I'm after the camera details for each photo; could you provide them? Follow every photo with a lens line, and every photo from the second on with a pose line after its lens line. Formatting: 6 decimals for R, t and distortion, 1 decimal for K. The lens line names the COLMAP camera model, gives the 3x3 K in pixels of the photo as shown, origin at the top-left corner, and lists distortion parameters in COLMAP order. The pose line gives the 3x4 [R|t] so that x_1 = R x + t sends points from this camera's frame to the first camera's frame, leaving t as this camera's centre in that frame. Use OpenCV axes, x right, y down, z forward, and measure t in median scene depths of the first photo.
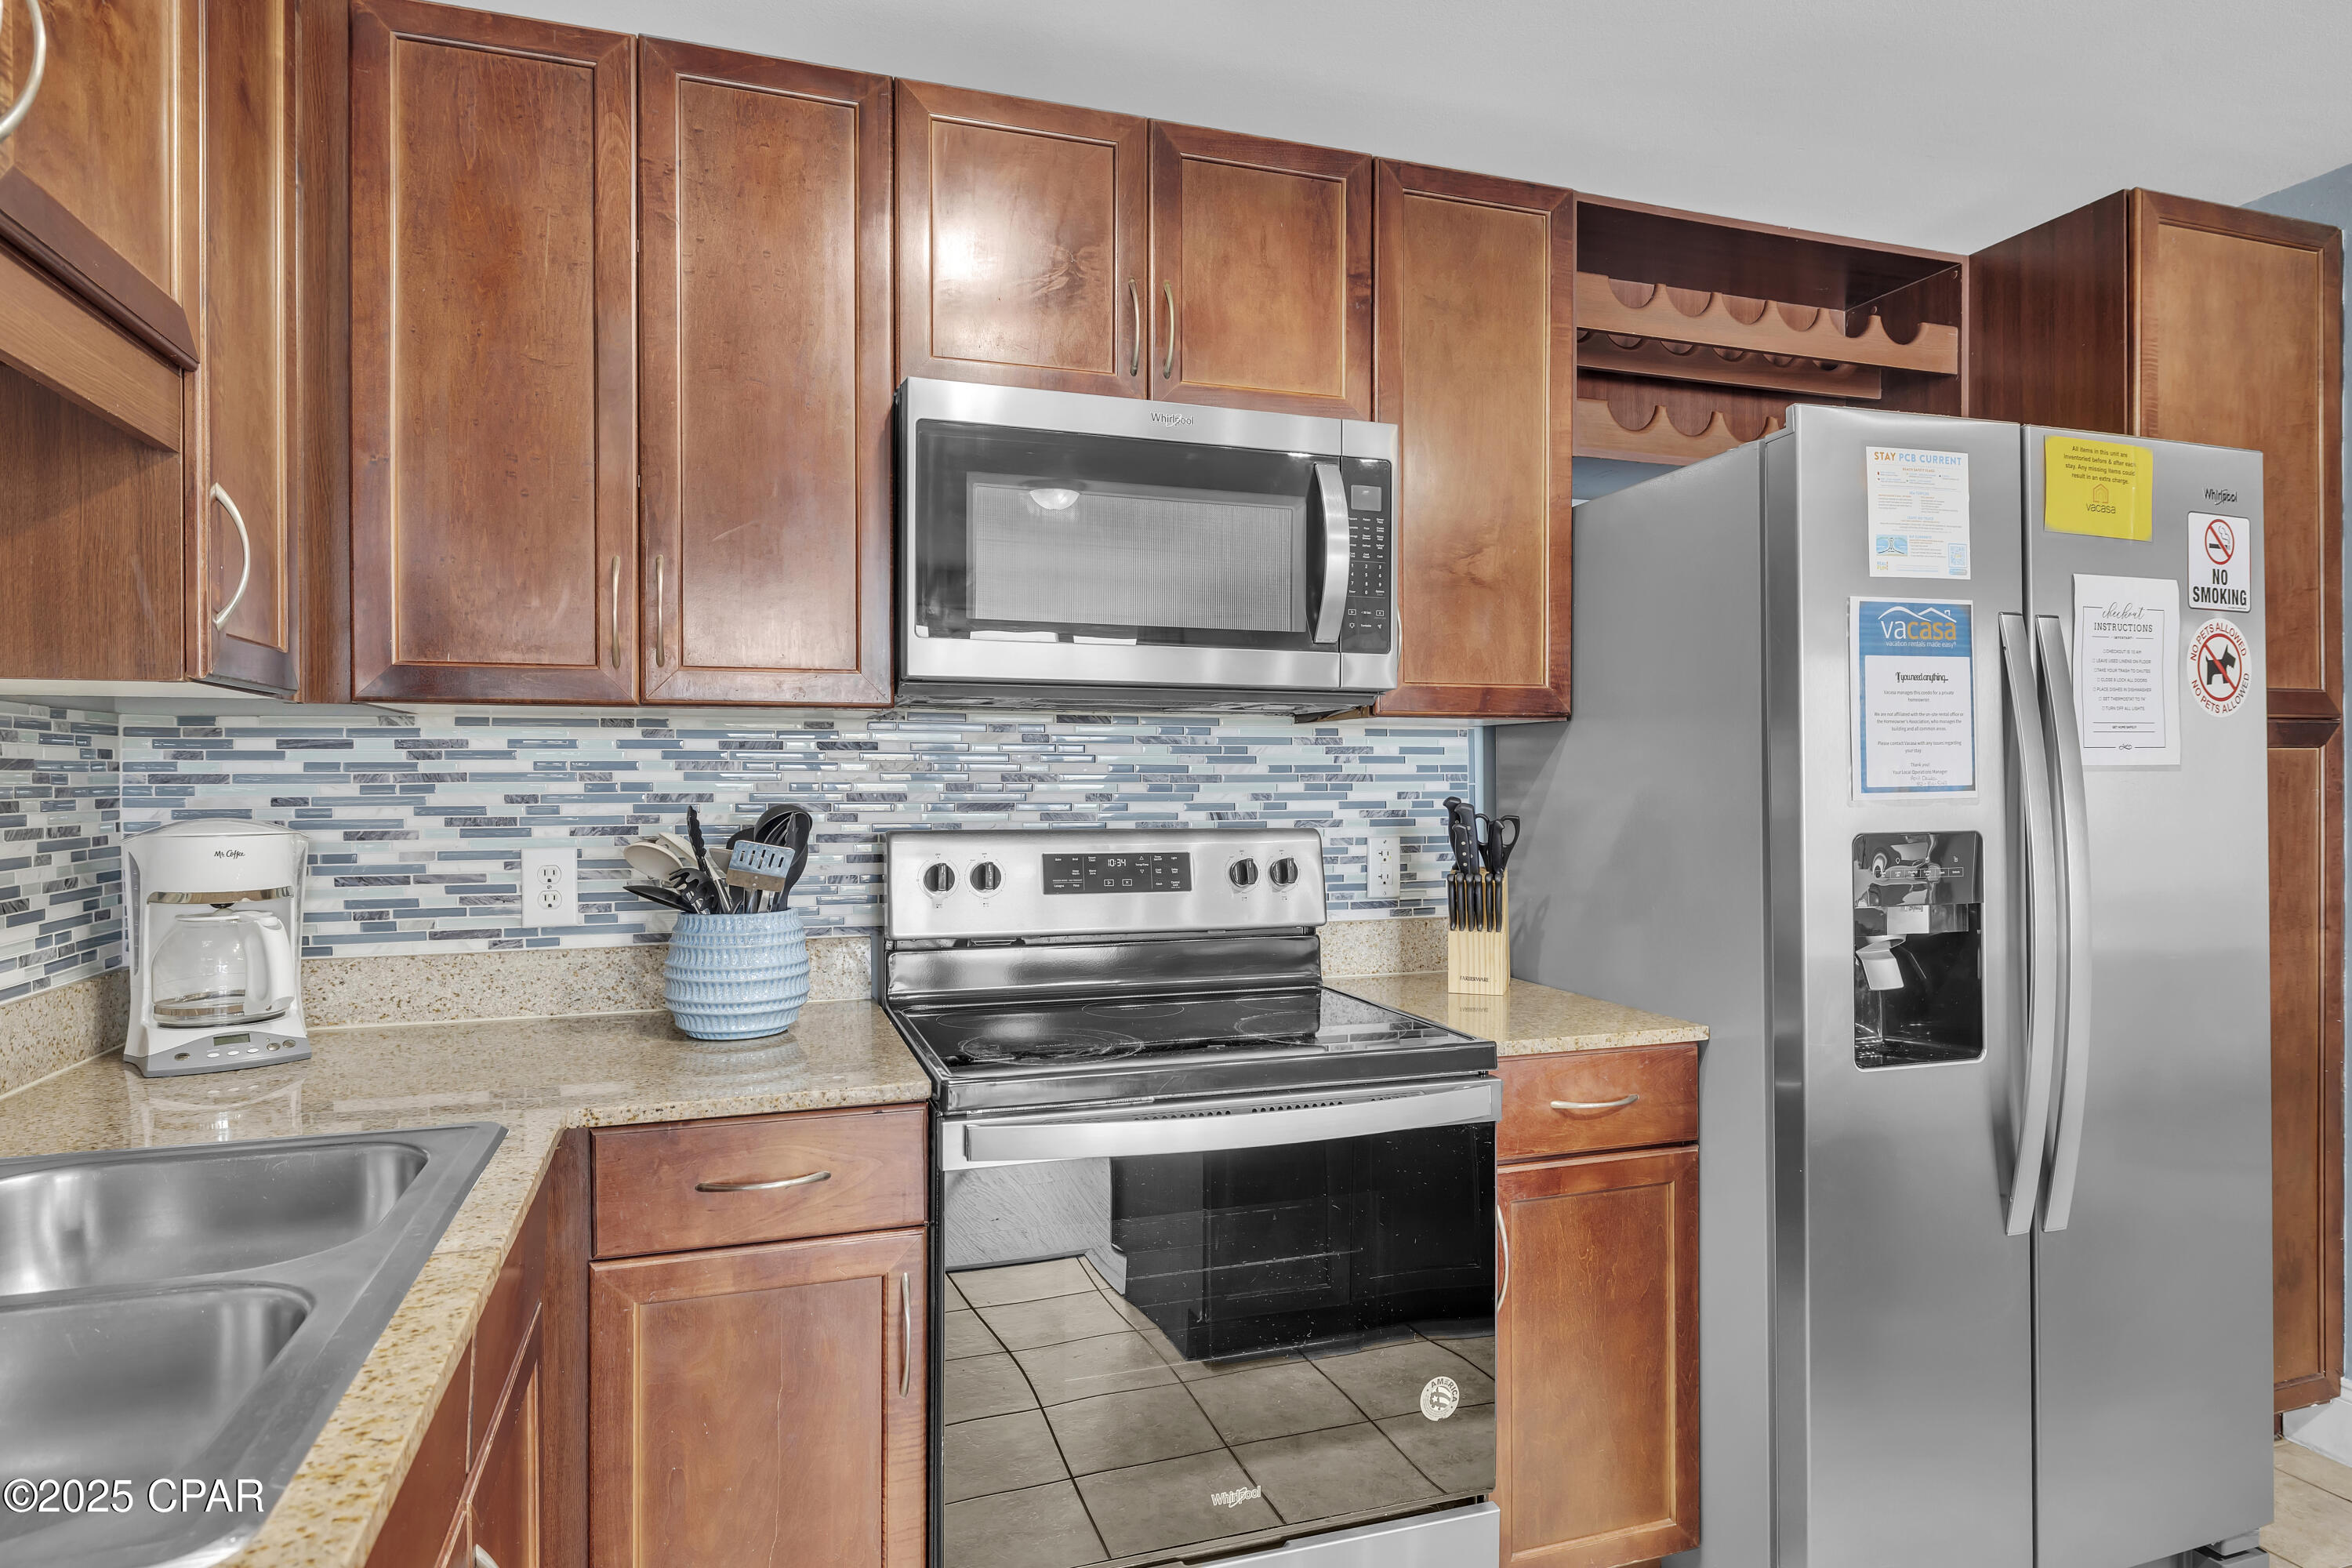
lens RADIAL K [[1287.3, 0, 1152.9], [0, 1287.3, 774.6], [0, 0, 1]] dist [-0.001673, 0.000478]
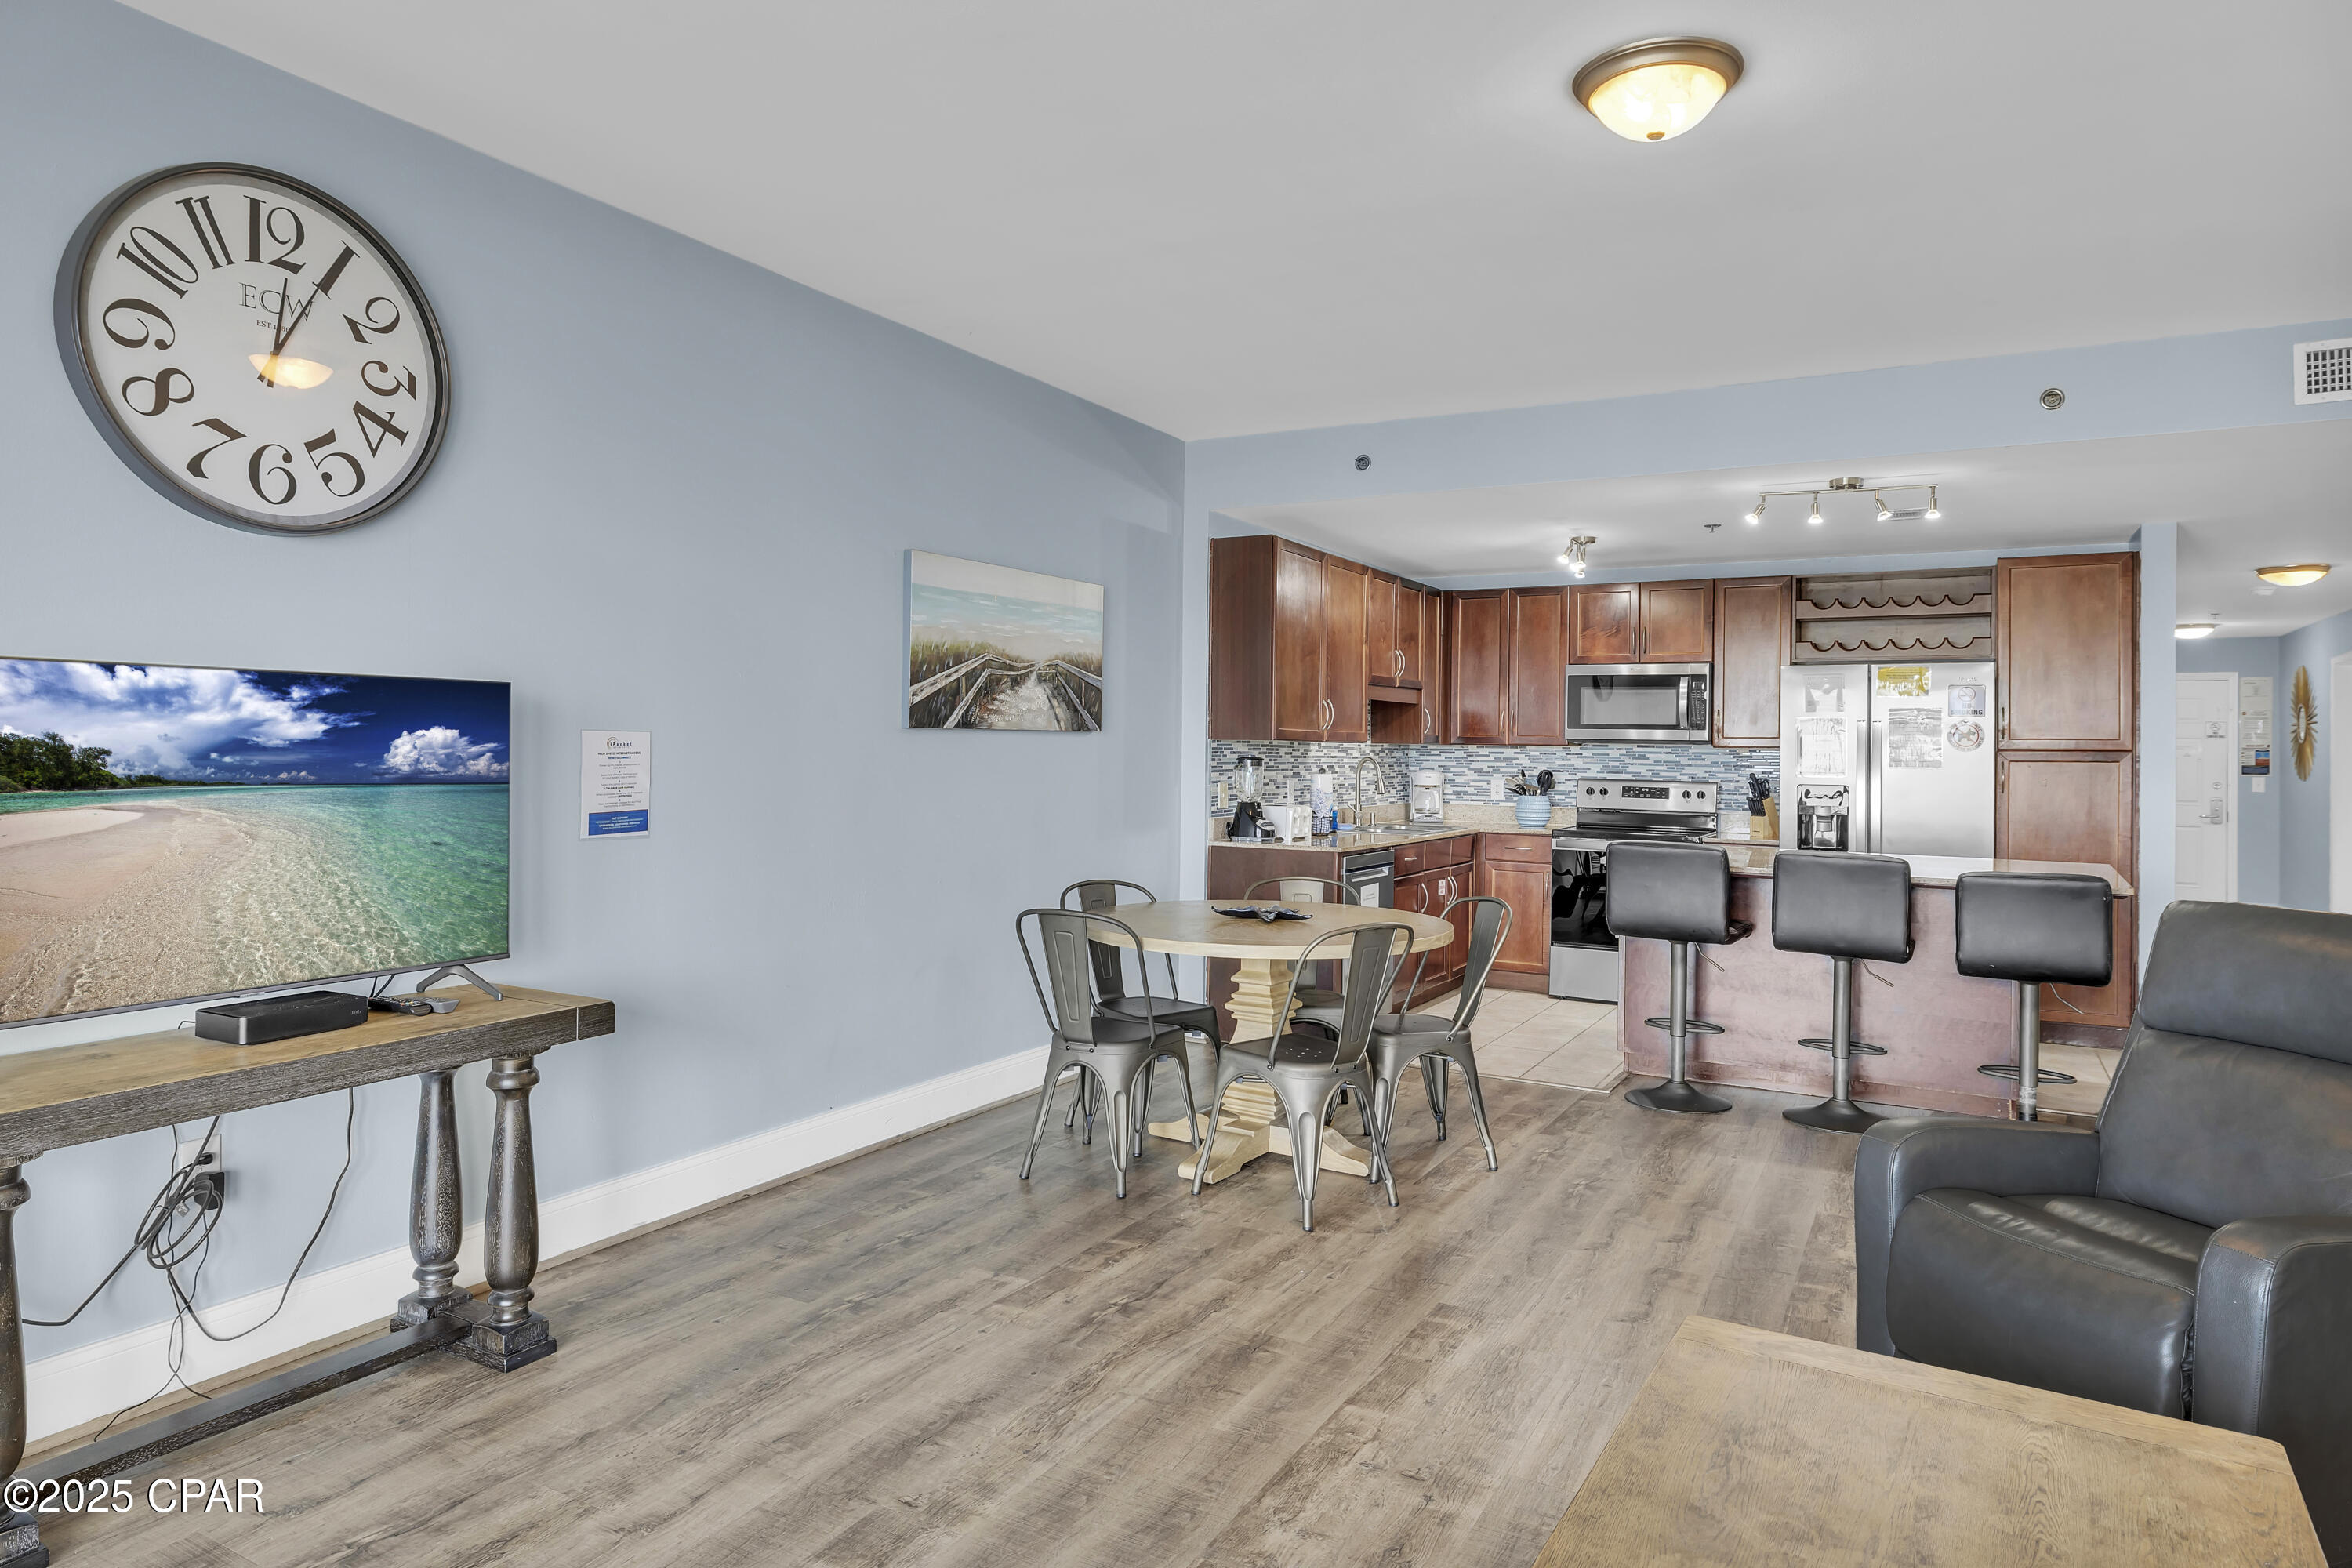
lens RADIAL K [[1368.6, 0, 1161.6], [0, 1368.6, 743.6], [0, 0, 1]] dist [0.001842, -0.002233]
pose [[0.665106, 0.008689, -0.746698, 2.044773], [-0.014007, 0.999902, -0.000841, -0.036055], [0.746618, 0.011018, 0.665162, -2.639209]]
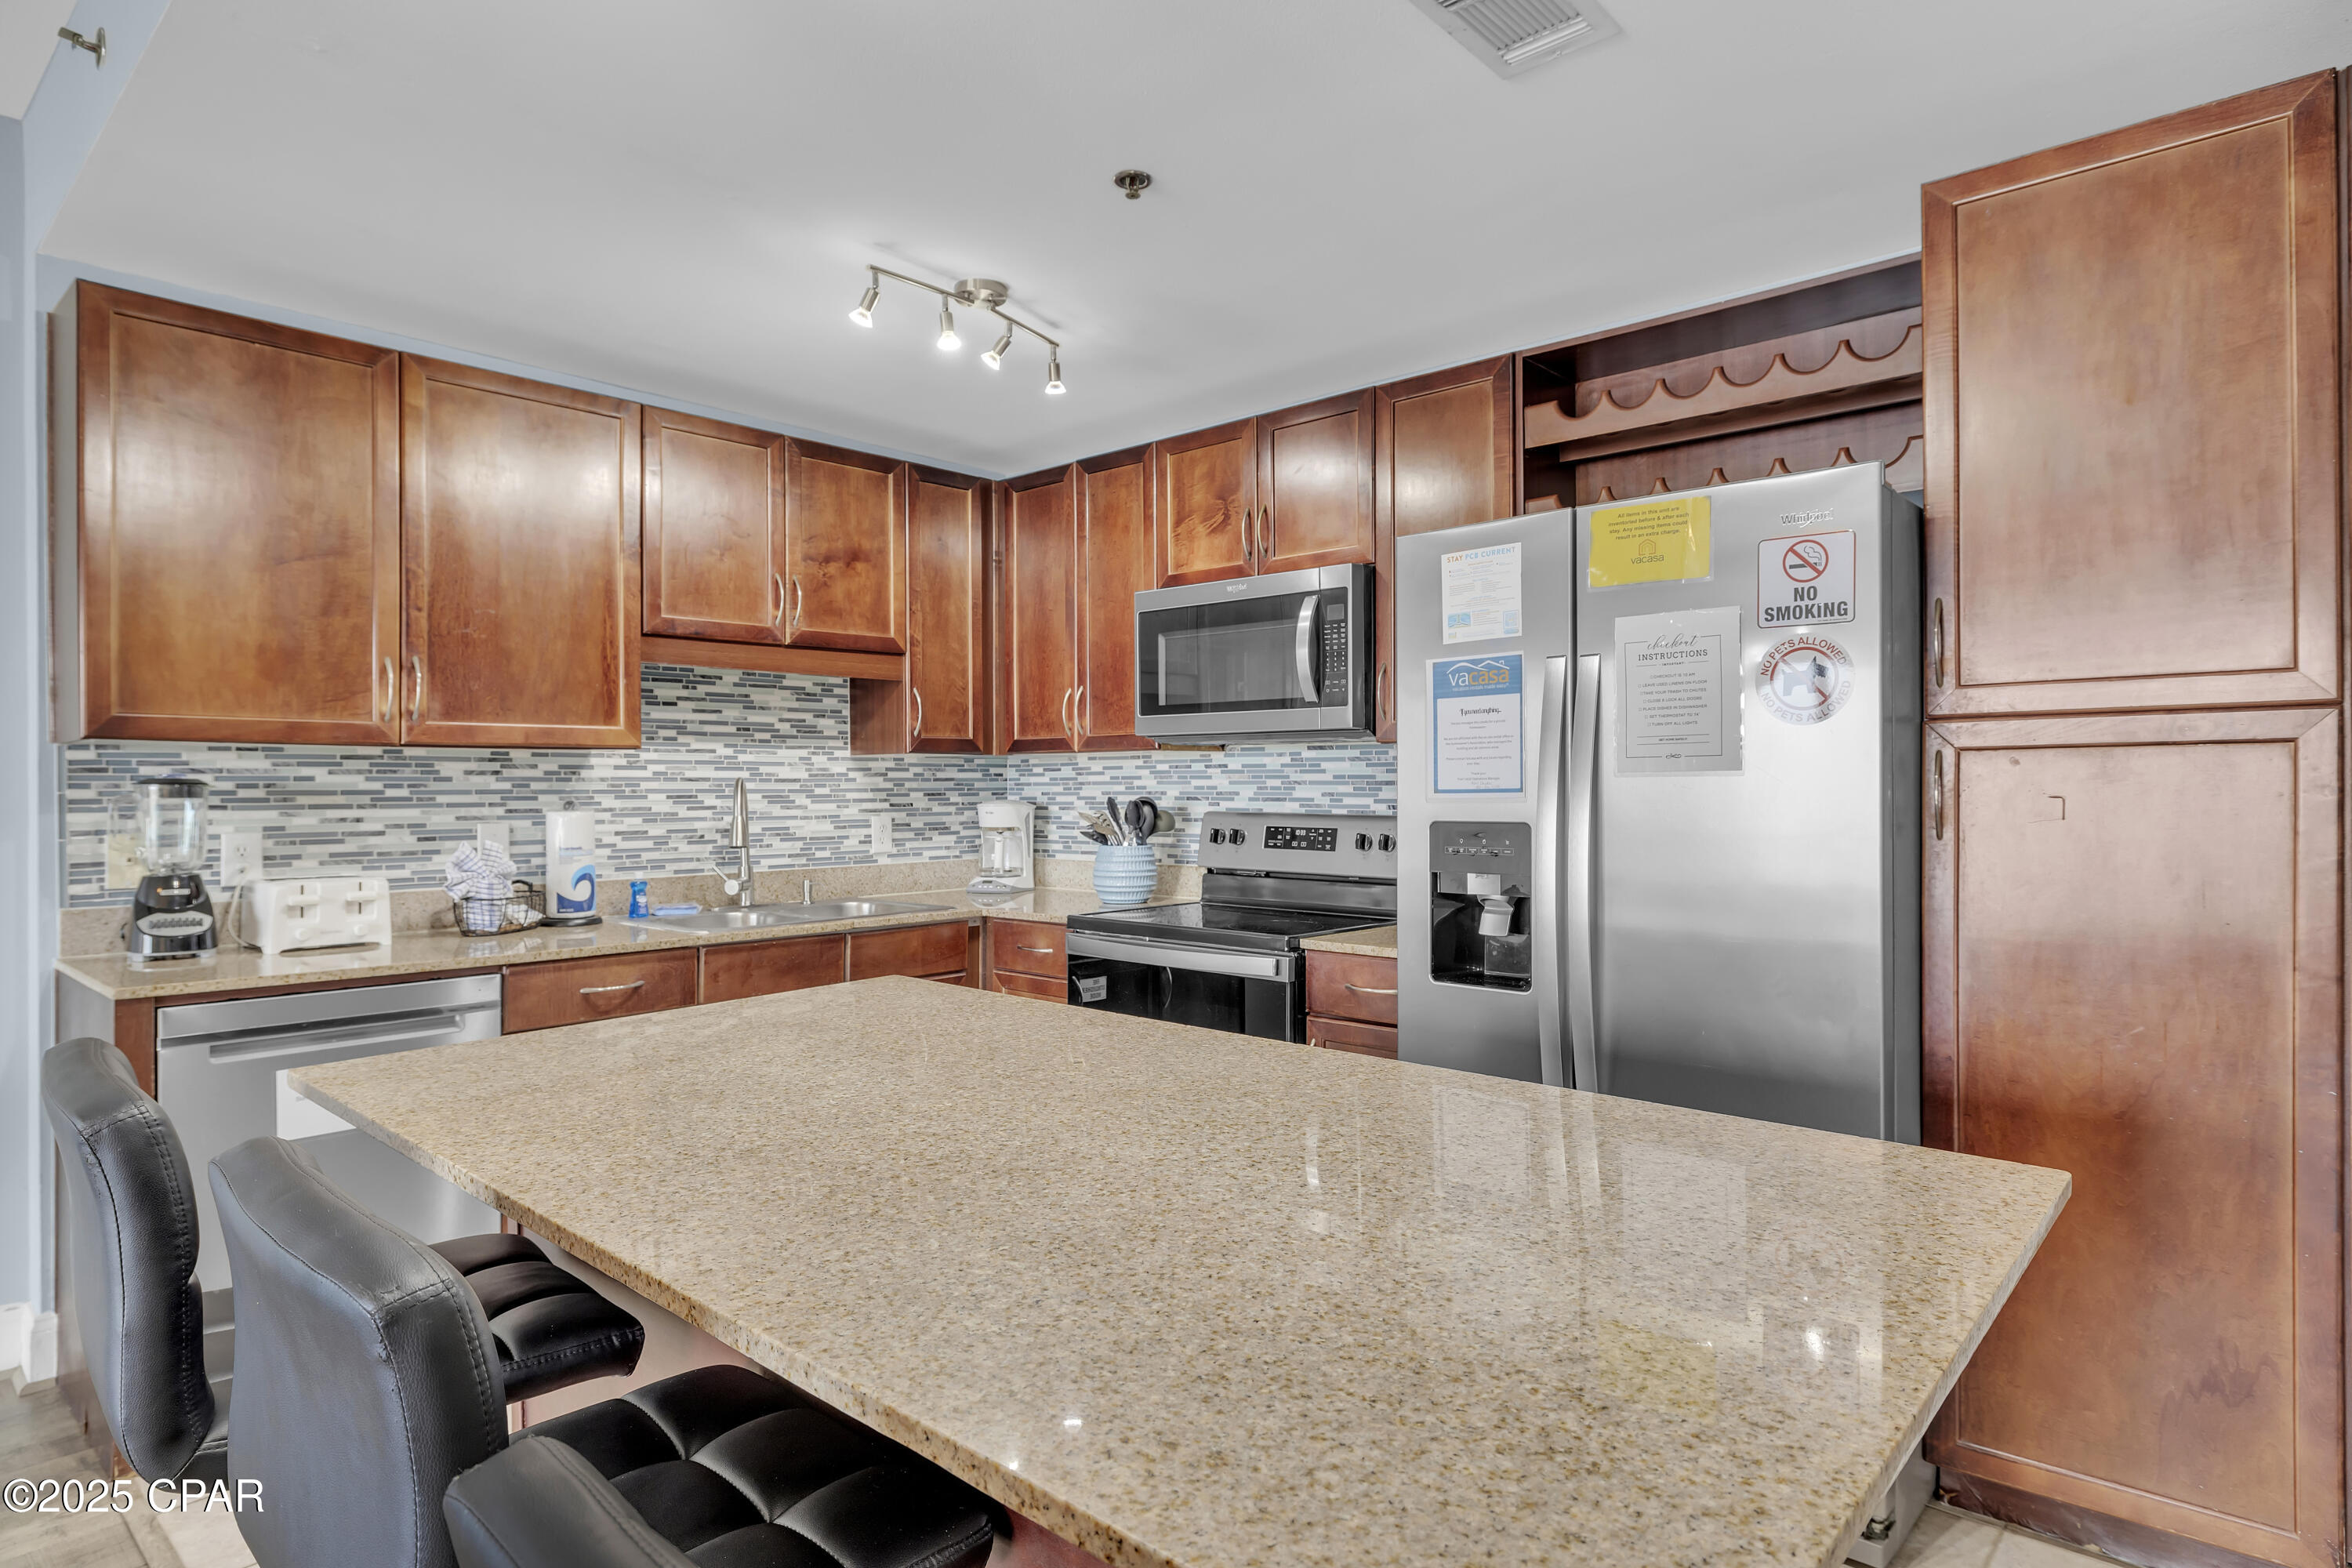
lens RADIAL K [[1287.3, 0, 1166.2], [0, 1287.3, 775.6], [0, 0, 1]] dist [-0.001673, 0.000478]
pose [[0.490531, -0.006450, -0.871400, 1.551464], [0.005820, 0.999975, -0.004126, -0.001104], [0.871405, -0.003048, 0.490556, 0.011316]]
